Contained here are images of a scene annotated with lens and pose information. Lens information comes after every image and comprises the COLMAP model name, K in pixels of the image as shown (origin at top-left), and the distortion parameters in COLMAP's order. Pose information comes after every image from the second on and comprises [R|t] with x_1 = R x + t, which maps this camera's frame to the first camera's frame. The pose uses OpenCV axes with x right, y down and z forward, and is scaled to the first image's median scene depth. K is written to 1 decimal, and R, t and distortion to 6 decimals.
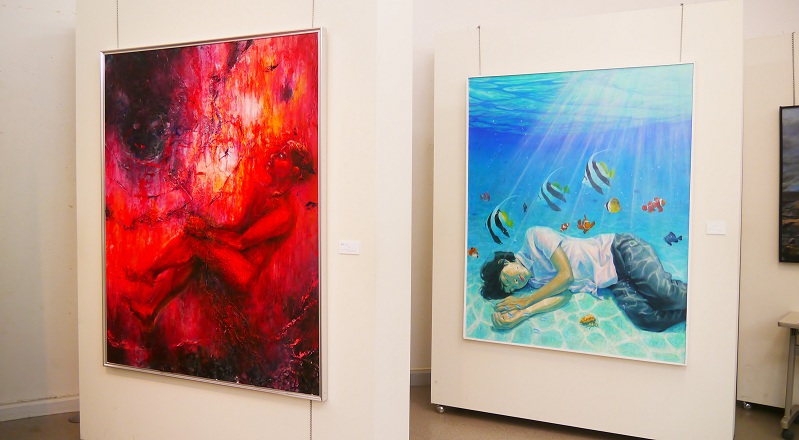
lens RADIAL K [[684.6, 0, 404.0], [0, 684.6, 219.8], [0, 0, 1]] dist [-0.060396, 0.027923]
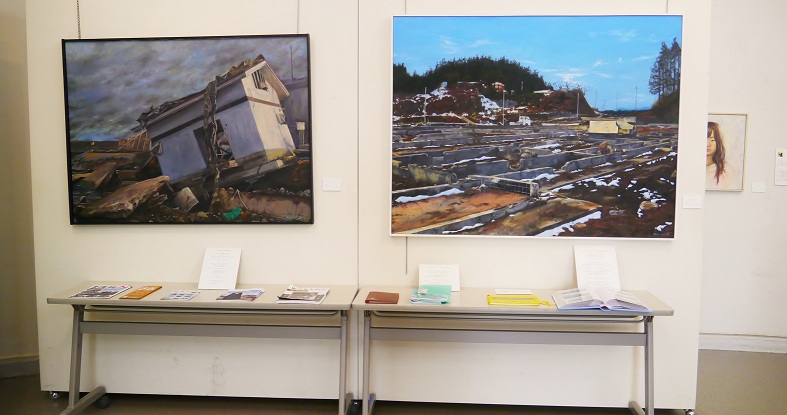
lens RADIAL K [[663.8, 0, 395.7], [0, 663.8, 201.7], [0, 0, 1]] dist [-0.030120, -0.002475]
pose [[0.799675, -0.045985, 0.598669, 0.471930], [0.024292, 0.998724, 0.044266, 0.008853], [-0.599941, -0.020855, 0.799772, 0.112941]]
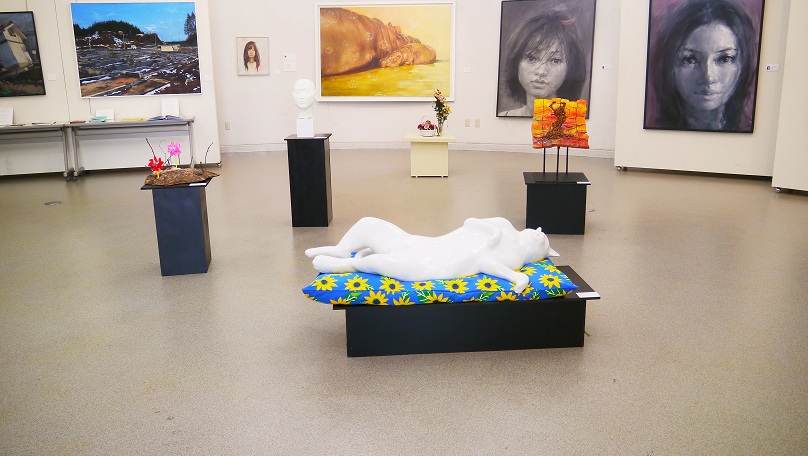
lens RADIAL K [[679.7, 0, 402.8], [0, 679.7, 222.2], [0, 0, 1]] dist [-0.054570, 0.028733]
pose [[0.576142, -0.213919, 0.788860, -0.250836], [0.055390, 0.973143, 0.223438, 0.062350], [-0.815471, -0.085037, 0.572517, -1.405603]]
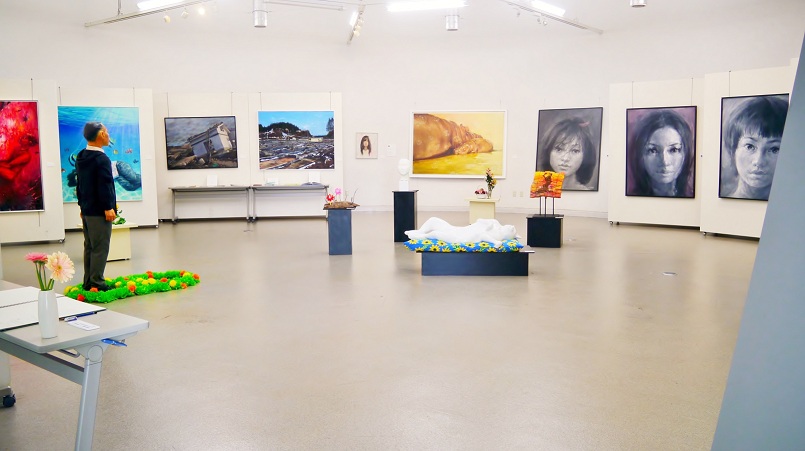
lens RADIAL K [[689.8, 0, 404.9], [0, 689.8, 226.0], [0, 0, 1]] dist [-0.060396, 0.027923]
pose [[0.674514, -0.097680, 0.731772, -1.196803], [0.043308, 0.994737, 0.092862, 0.090723], [-0.736991, -0.030945, 0.675194, -2.238045]]
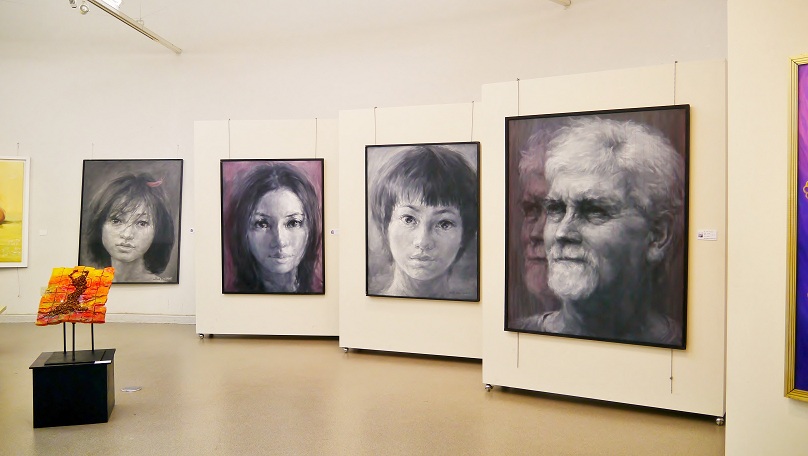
lens RADIAL K [[679.7, 0, 400.7], [0, 679.7, 223.4], [0, 0, 1]] dist [-0.054570, 0.028733]
pose [[0.145922, -0.022200, 0.989047, -0.015928], [0.037908, 0.999139, 0.016833, 0.066286], [-0.988570, 0.035036, 0.146638, -1.636851]]
